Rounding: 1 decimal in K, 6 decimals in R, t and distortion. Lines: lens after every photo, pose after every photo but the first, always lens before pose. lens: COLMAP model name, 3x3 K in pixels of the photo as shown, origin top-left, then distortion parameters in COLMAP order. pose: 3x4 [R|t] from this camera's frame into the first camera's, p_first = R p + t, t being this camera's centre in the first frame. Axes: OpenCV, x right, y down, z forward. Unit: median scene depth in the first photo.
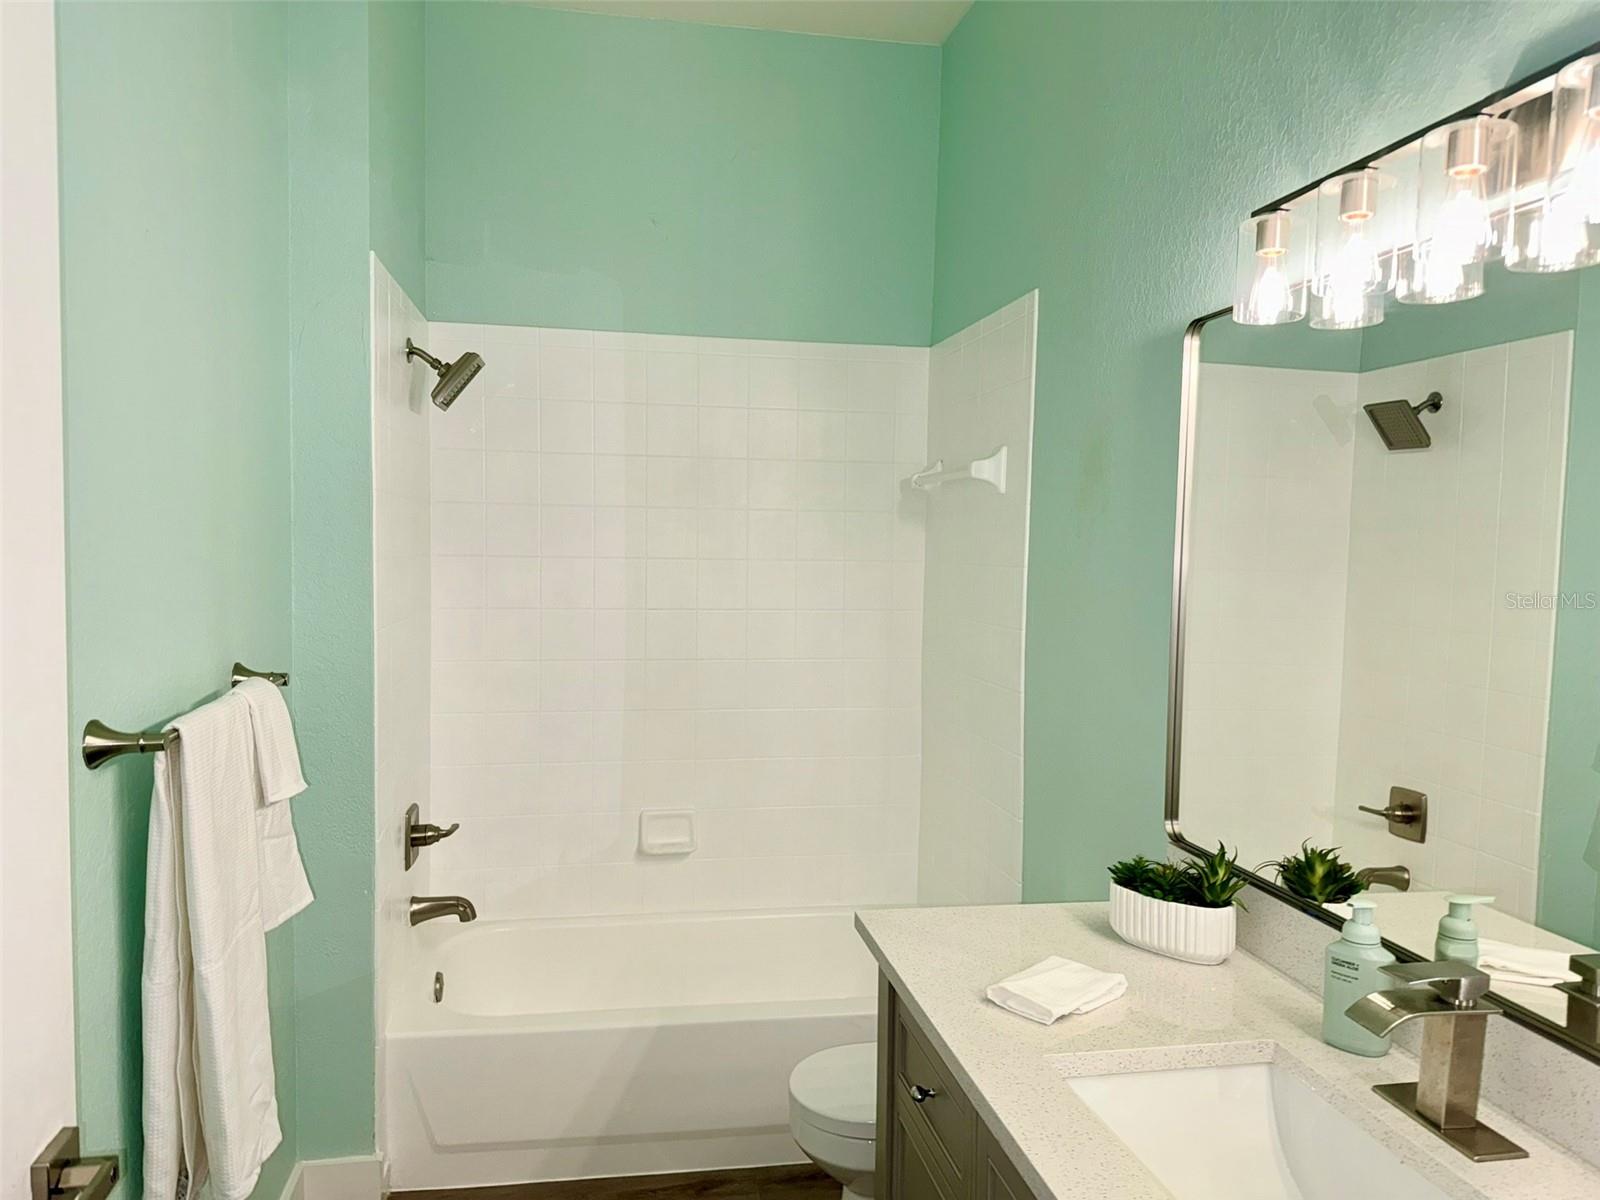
lens RADIAL K [[1116.8, 0, 766.4], [0, 1116.8, 610.8], [0, 0, 1]] dist [0.055026, -0.079634]
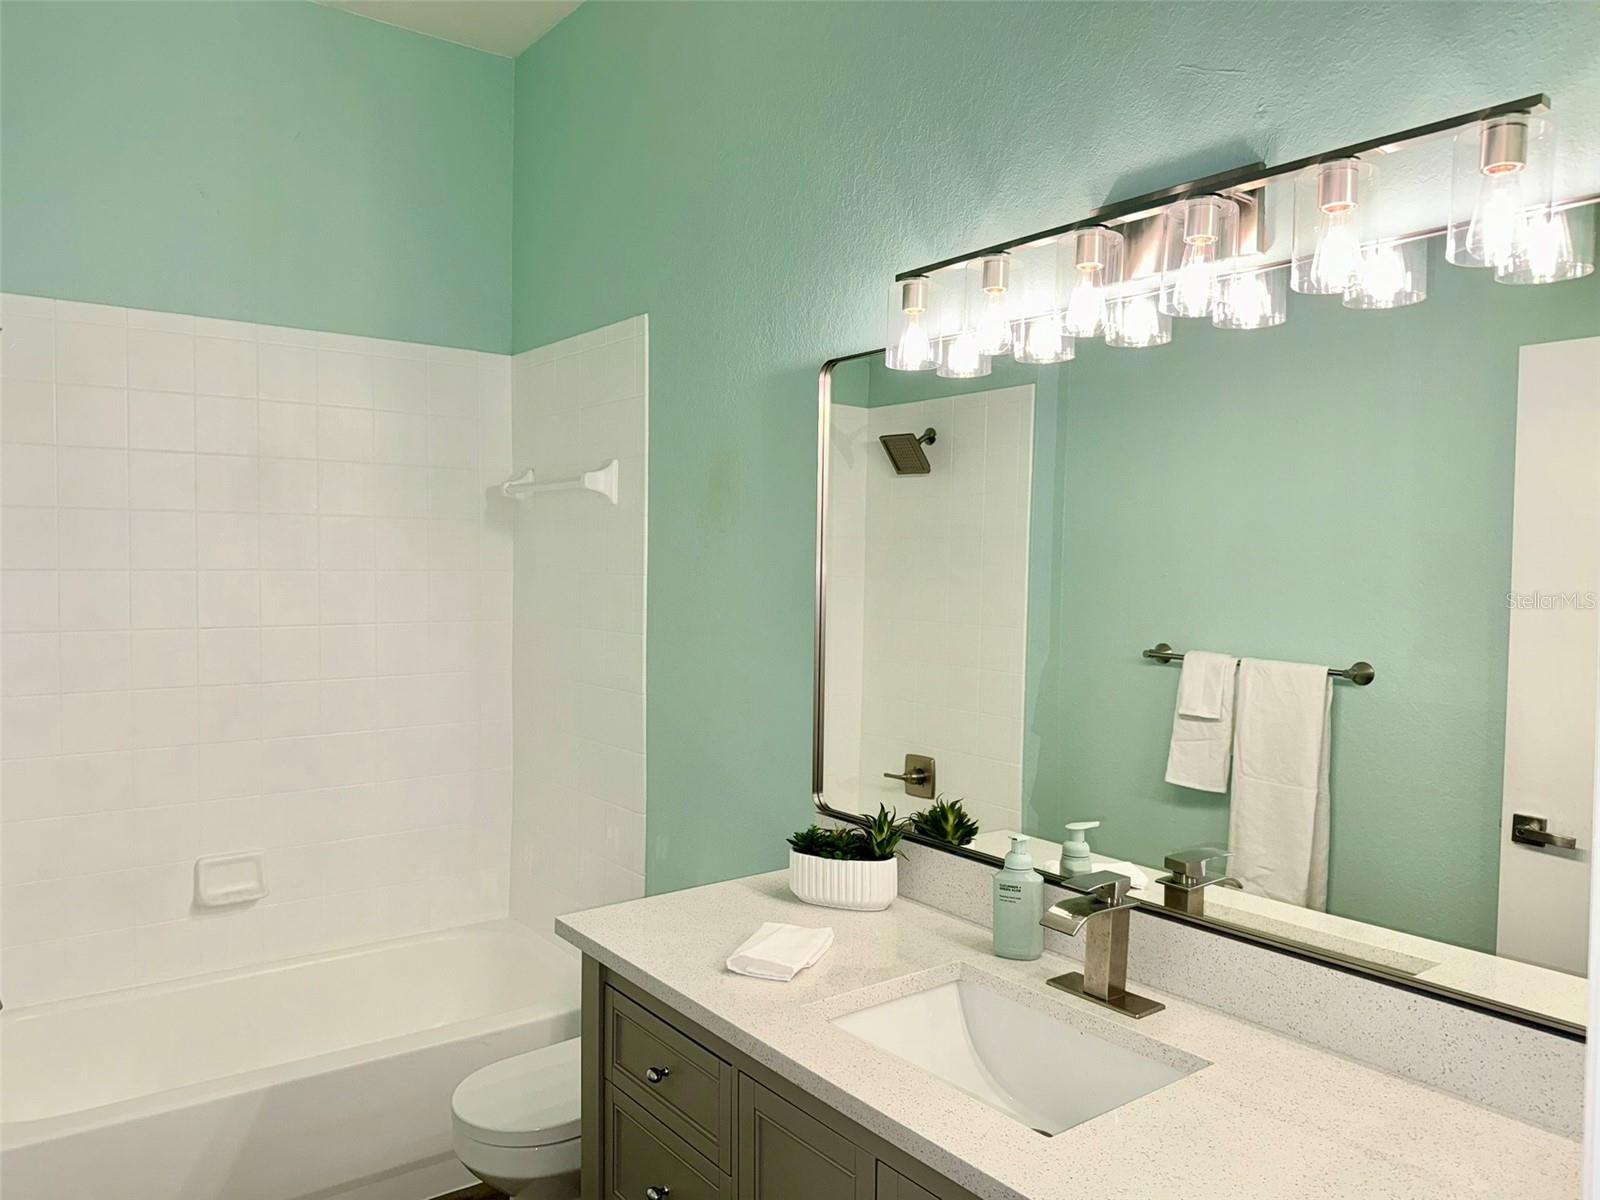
lens RADIAL K [[1116.8, 0, 780.9], [0, 1116.8, 611.5], [0, 0, 1]] dist [0.055026, -0.079634]
pose [[0.888584, -0.026972, 0.457921, -0.207995], [0.030378, 0.999538, -0.000073, -0.000449], [-0.457708, 0.013975, 0.888993, 0.003061]]
